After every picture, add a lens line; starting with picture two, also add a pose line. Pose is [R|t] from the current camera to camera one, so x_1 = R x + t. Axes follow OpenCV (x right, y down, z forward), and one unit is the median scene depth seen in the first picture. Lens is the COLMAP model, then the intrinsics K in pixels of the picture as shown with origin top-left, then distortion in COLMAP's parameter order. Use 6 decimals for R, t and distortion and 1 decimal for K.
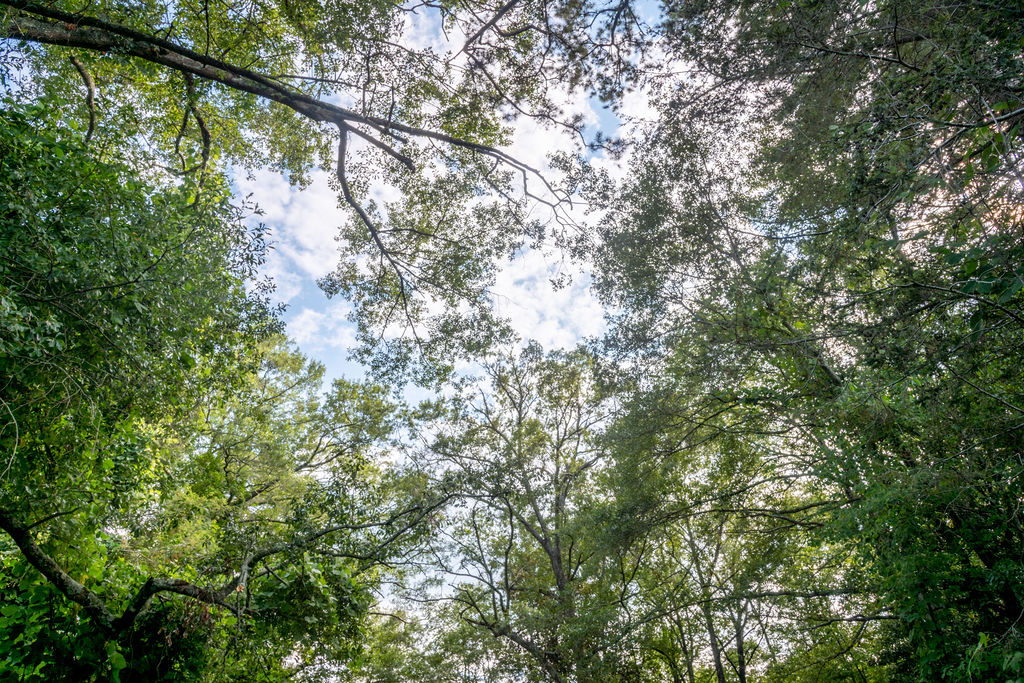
lens RADIAL K [[691.7, 0, 513.9], [0, 691.7, 349.6], [0, 0, 1]] dist [-0.047675, 0.050706]
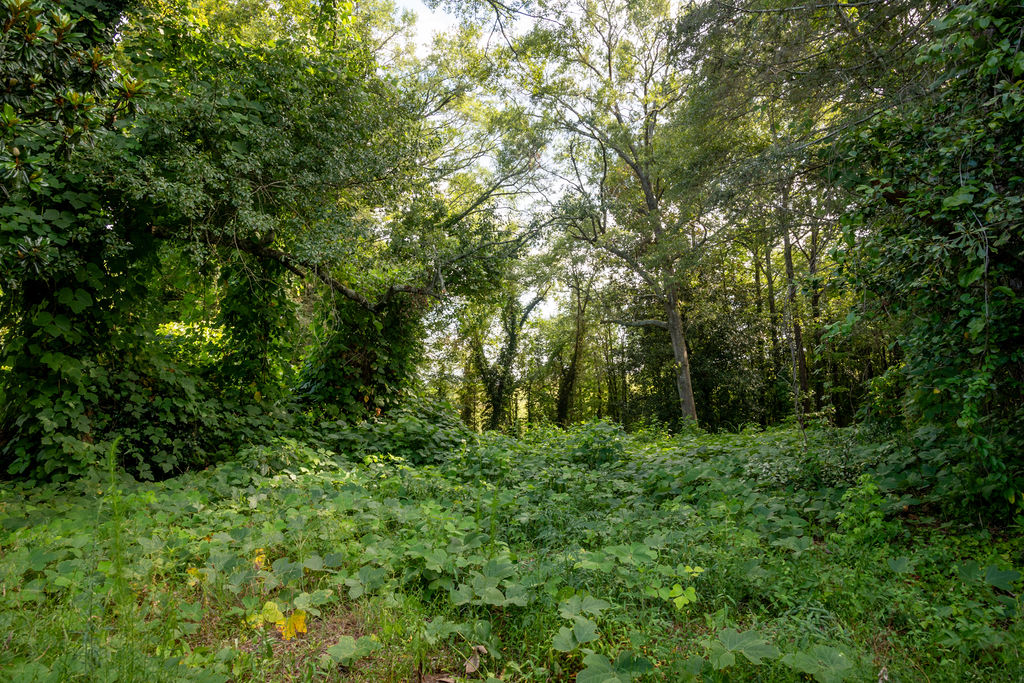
lens RADIAL K [[691.7, 0, 513.9], [0, 691.7, 349.6], [0, 0, 1]] dist [-0.047675, 0.050706]
pose [[0.987210, -0.033988, -0.155758, 0.011877], [0.114138, 0.832788, 0.541698, -0.097464], [0.111302, -0.552548, 0.826016, -0.112520]]
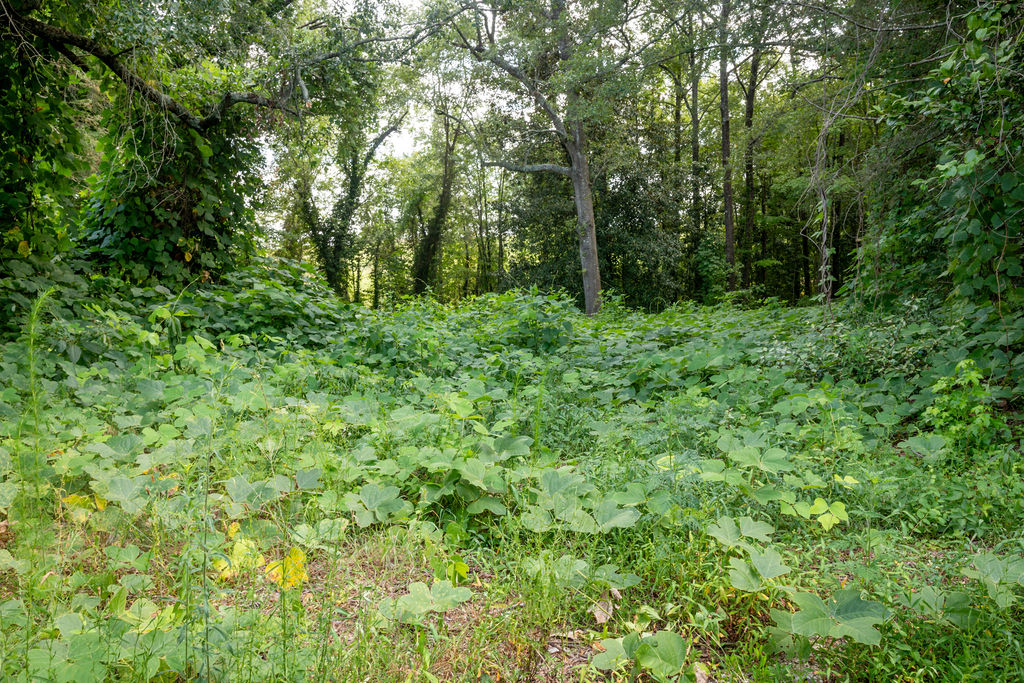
lens RADIAL K [[905.3, 0, 514.1], [0, 905.3, 349.9], [0, 0, 1]] dist [0.014198, 0.013888]
pose [[0.999550, -0.003300, 0.029808, -0.014941], [-0.017785, 0.735095, 0.677731, -0.091870], [-0.024148, -0.677956, 0.734705, -0.108139]]
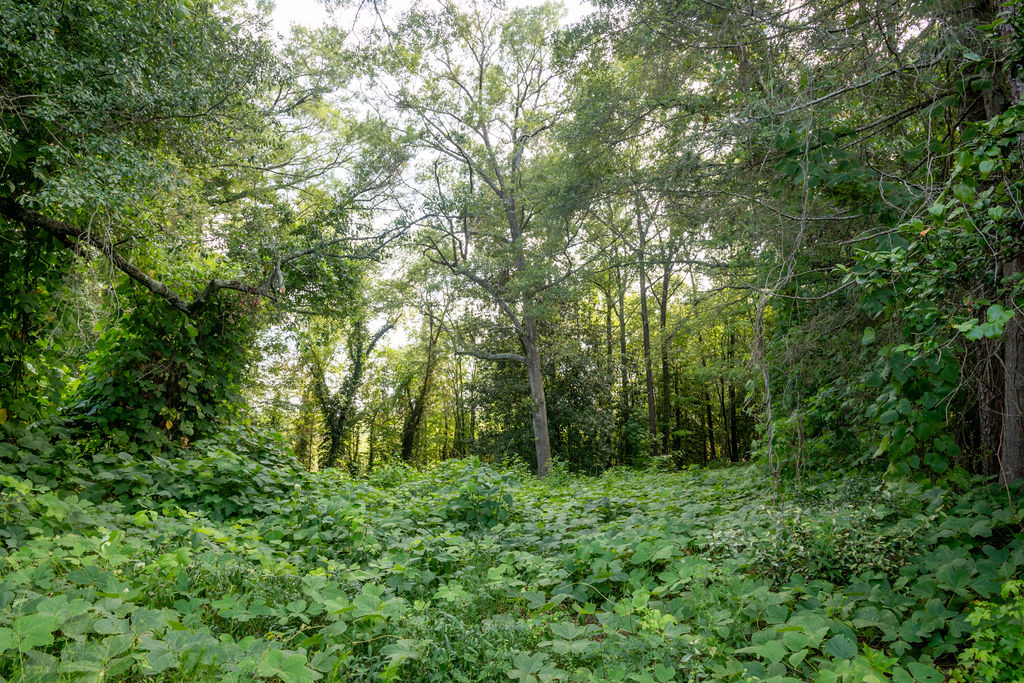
lens RADIAL K [[691.7, 0, 513.9], [0, 691.7, 349.6], [0, 0, 1]] dist [-0.047675, 0.050706]
pose [[0.997567, 0.017448, 0.067495, -0.003755], [-0.049279, 0.861313, 0.505679, -0.057167], [-0.049311, -0.507775, 0.860077, -0.060097]]
